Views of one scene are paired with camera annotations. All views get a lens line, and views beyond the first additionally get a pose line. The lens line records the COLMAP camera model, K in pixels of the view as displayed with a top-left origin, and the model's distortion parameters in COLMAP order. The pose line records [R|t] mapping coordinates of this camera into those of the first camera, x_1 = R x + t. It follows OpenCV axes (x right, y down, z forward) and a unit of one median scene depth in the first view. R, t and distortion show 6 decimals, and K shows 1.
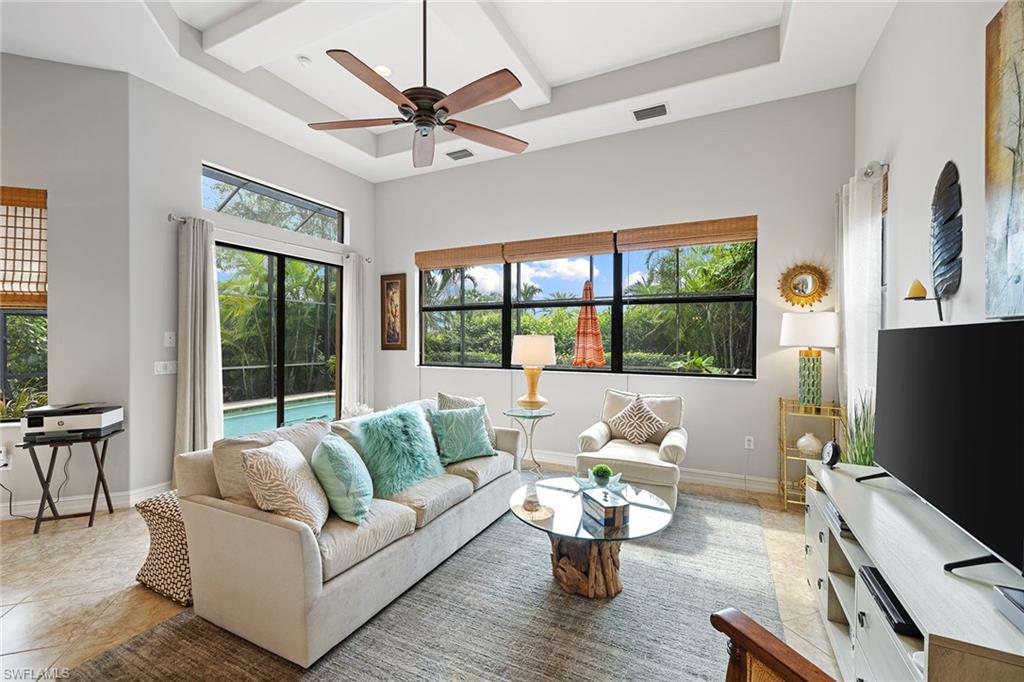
lens RADIAL K [[430.4, 0, 508.5], [0, 430.4, 345.9], [0, 0, 1]] dist [0.001605, 0.000869]
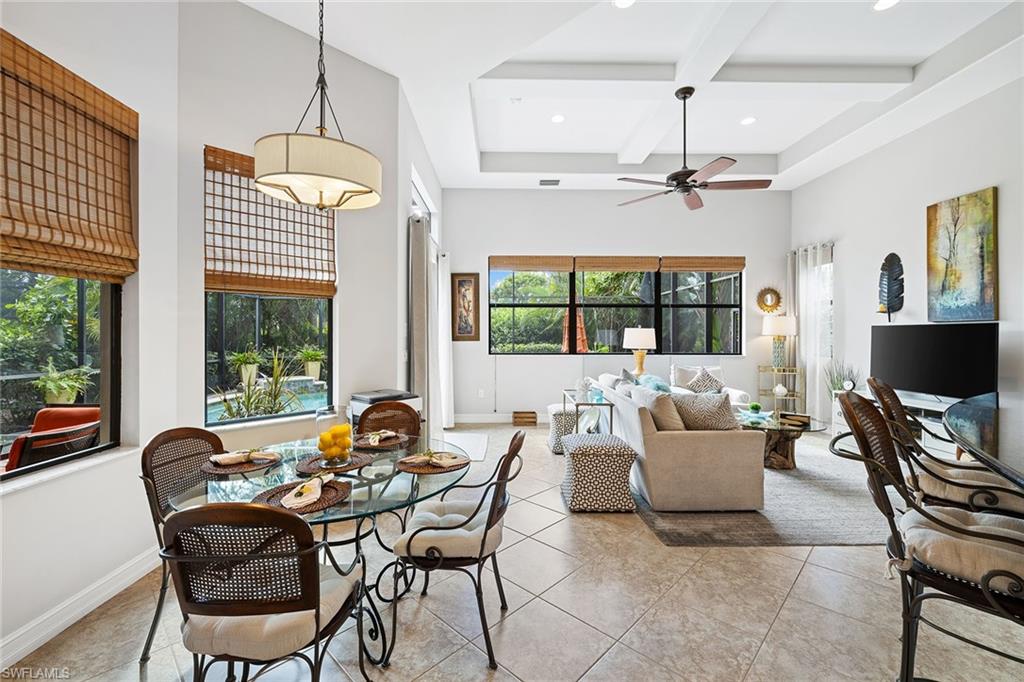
lens RADIAL K [[430.4, 0, 507.0], [0, 430.4, 335.5], [0, 0, 1]] dist [0.001605, 0.000869]
pose [[0.888683, -0.001786, 0.458518, -0.690612], [0.008278, 0.999892, -0.012150, 0.009864], [-0.458447, 0.014593, 0.888602, -0.036757]]
